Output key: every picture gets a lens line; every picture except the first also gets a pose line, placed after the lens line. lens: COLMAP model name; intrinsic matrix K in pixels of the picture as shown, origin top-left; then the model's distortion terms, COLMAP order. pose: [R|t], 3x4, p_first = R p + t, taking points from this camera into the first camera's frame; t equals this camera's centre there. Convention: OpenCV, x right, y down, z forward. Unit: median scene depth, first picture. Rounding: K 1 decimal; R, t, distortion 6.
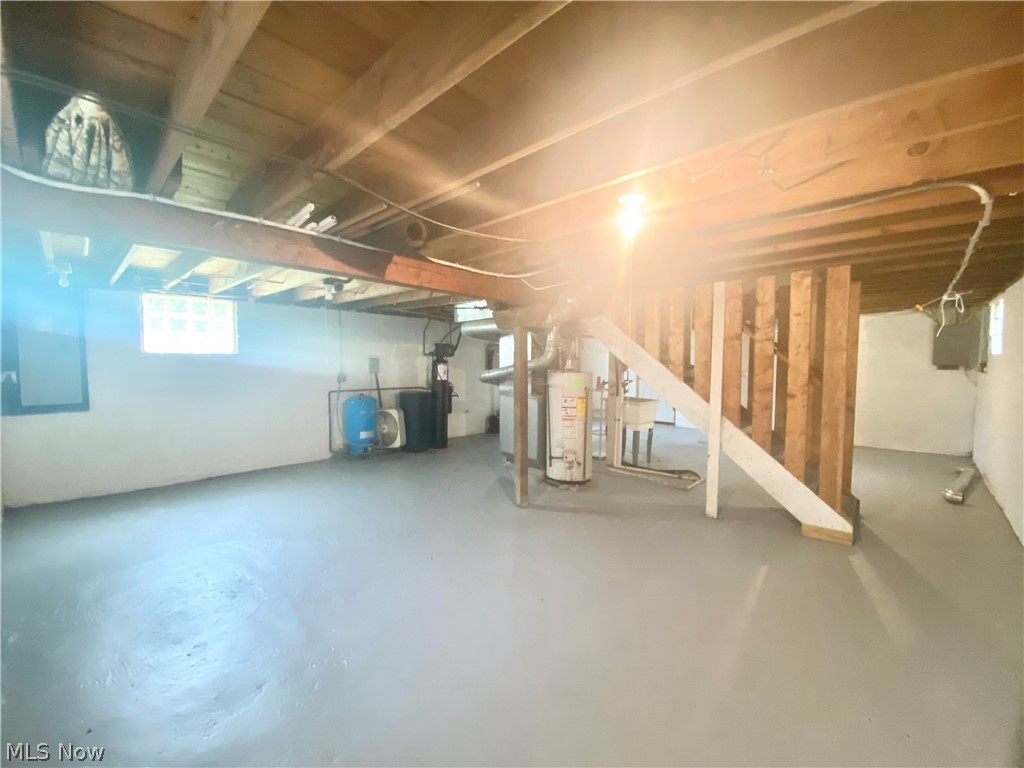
lens RADIAL K [[416.3, 0, 509.8], [0, 416.3, 382.5], [0, 0, 1]] dist [0.031550, -0.021533]
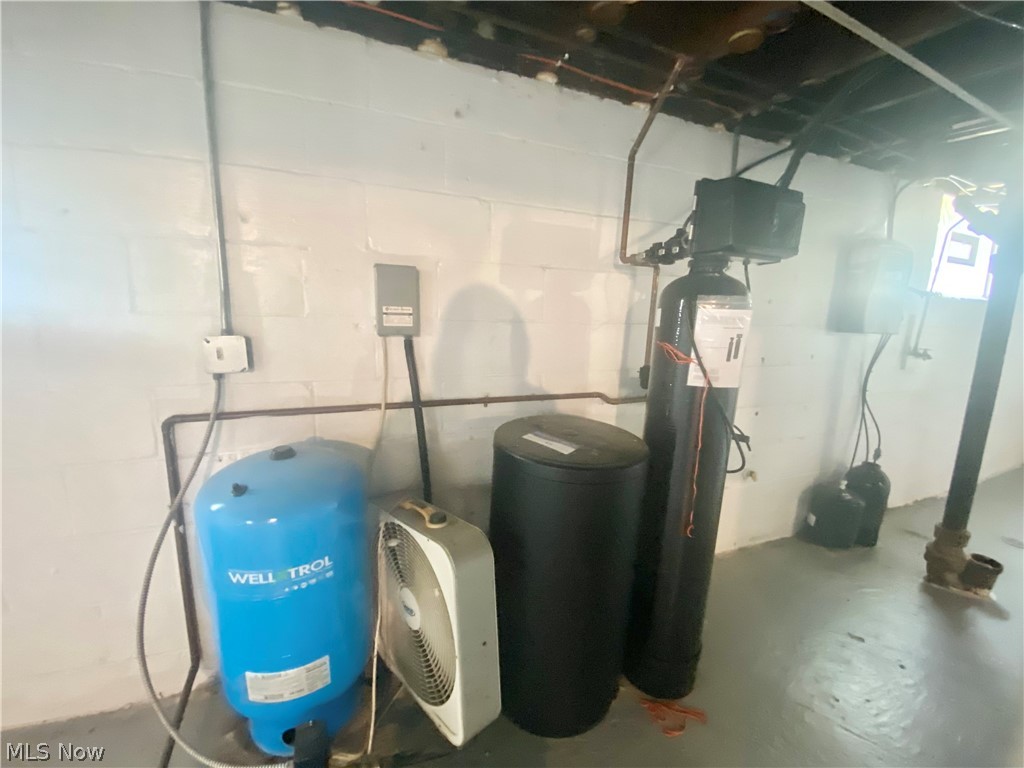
lens RADIAL K [[416.3, 0, 509.8], [0, 416.3, 382.5], [0, 0, 1]] dist [0.031550, -0.021533]
pose [[0.915606, 0.093522, -0.391050, -0.172735], [-0.046531, 0.990684, 0.127982, -0.027776], [0.399376, -0.098985, 0.911428, 0.790548]]
